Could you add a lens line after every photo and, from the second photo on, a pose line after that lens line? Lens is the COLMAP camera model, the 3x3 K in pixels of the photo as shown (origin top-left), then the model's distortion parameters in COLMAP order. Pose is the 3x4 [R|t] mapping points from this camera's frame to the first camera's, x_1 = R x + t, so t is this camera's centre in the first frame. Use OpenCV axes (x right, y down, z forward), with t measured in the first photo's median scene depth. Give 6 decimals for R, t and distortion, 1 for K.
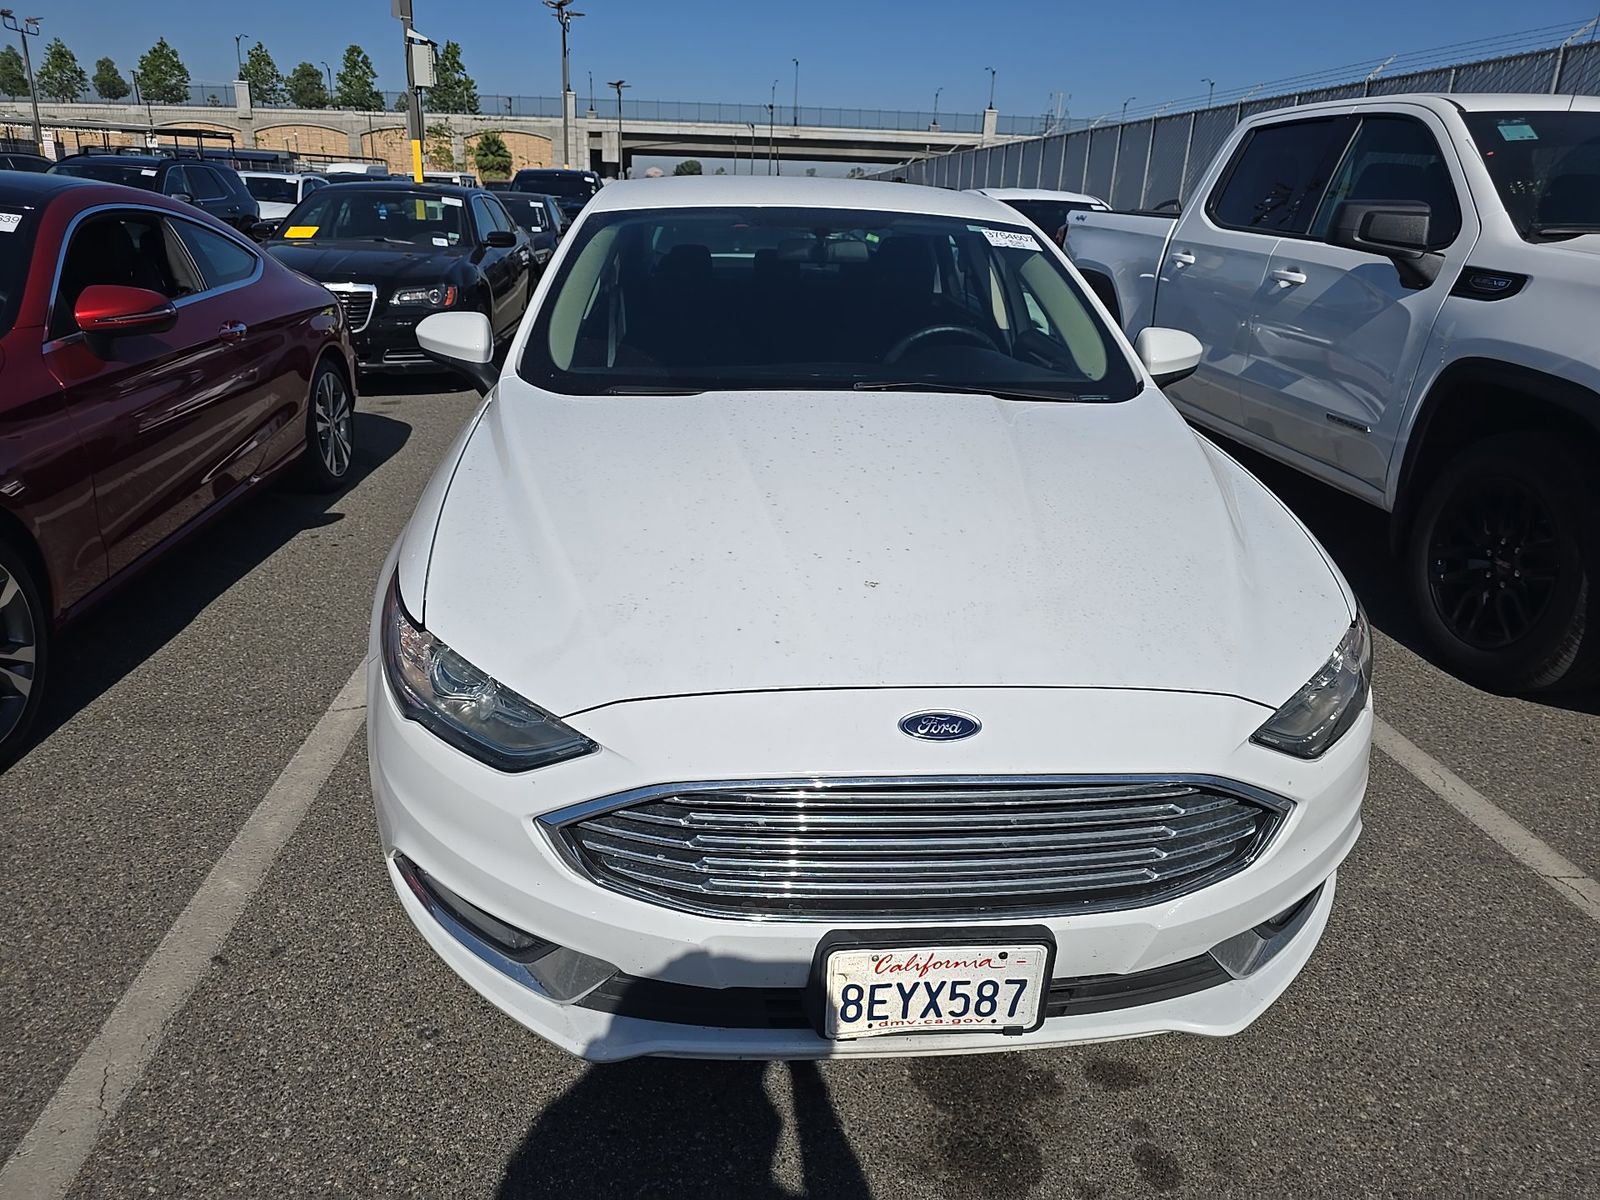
lens RADIAL K [[1089.7, 0, 801.7], [0, 1089.7, 601.2], [0, 0, 1]] dist [0.031828, -0.027375]
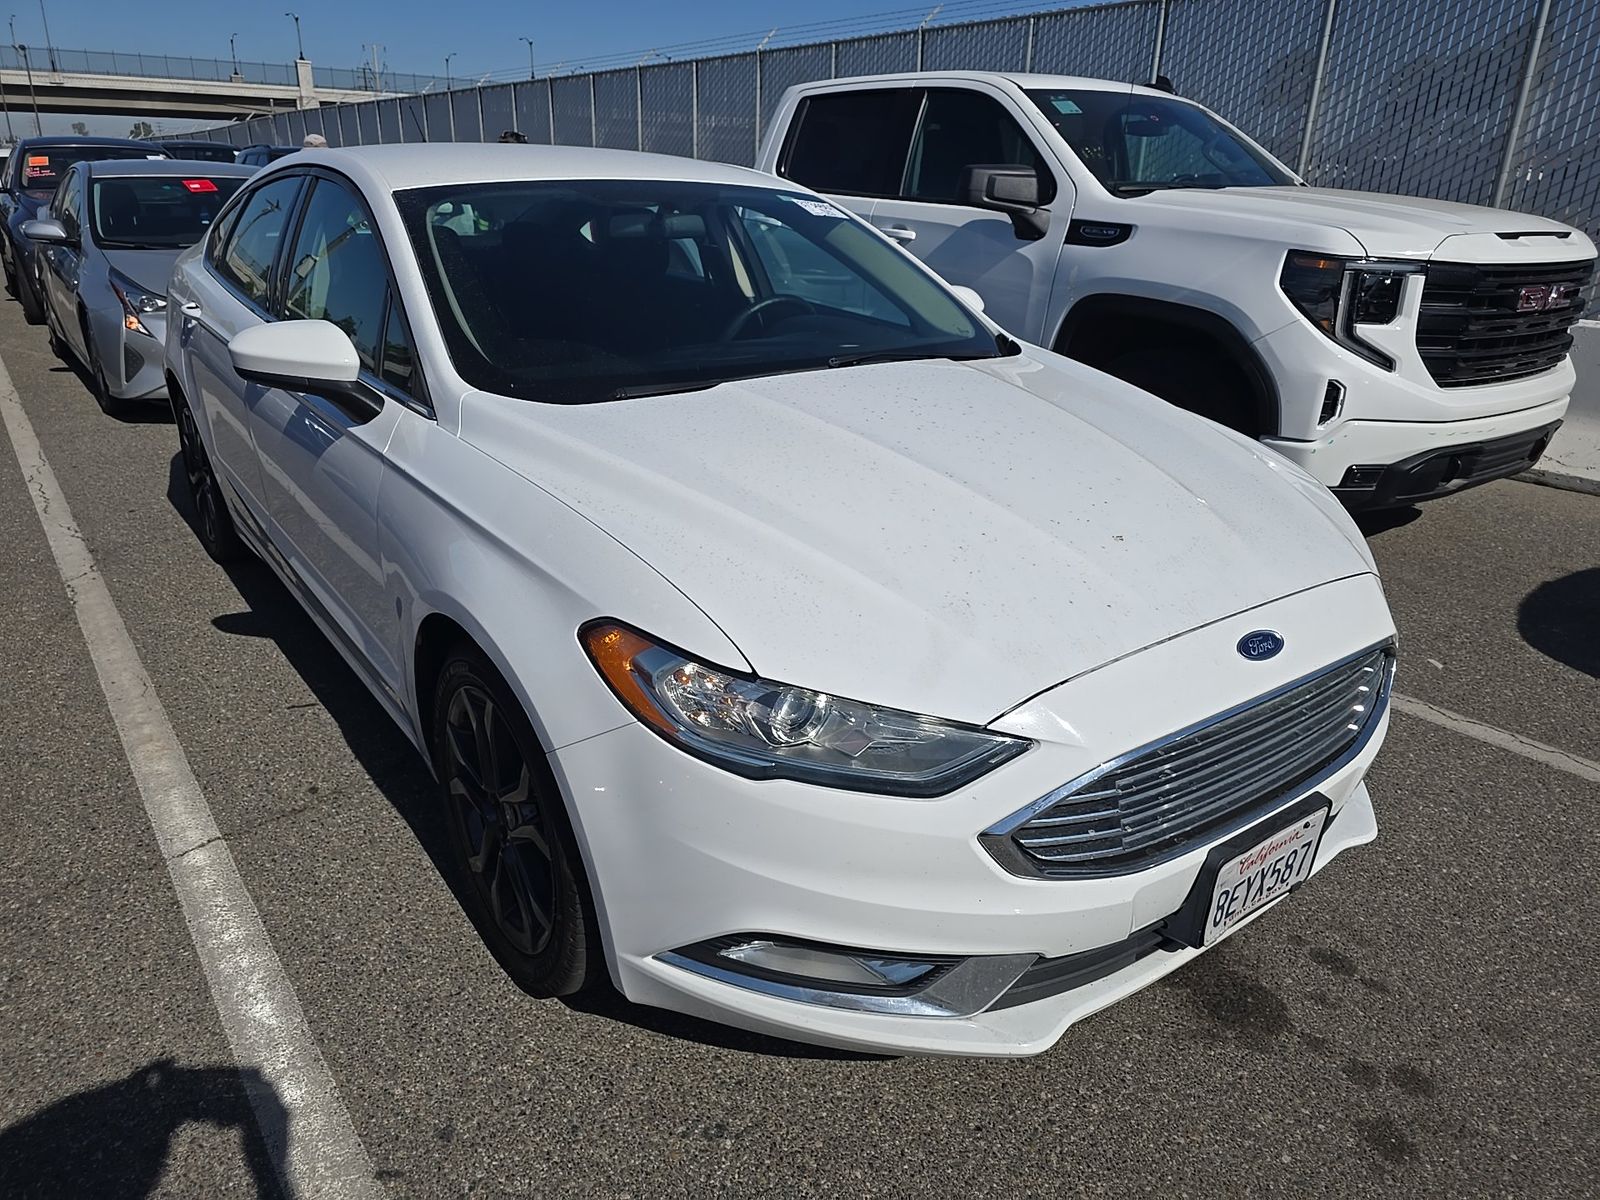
lens RADIAL K [[1093.6, 0, 801.0], [0, 1093.6, 606.2], [0, 0, 1]] dist [0.029465, -0.025064]
pose [[0.850510, -0.206439, 0.483752, -0.307172], [0.189416, 0.978259, 0.084446, -0.041833], [-0.490668, 0.019809, 0.871122, 0.088622]]
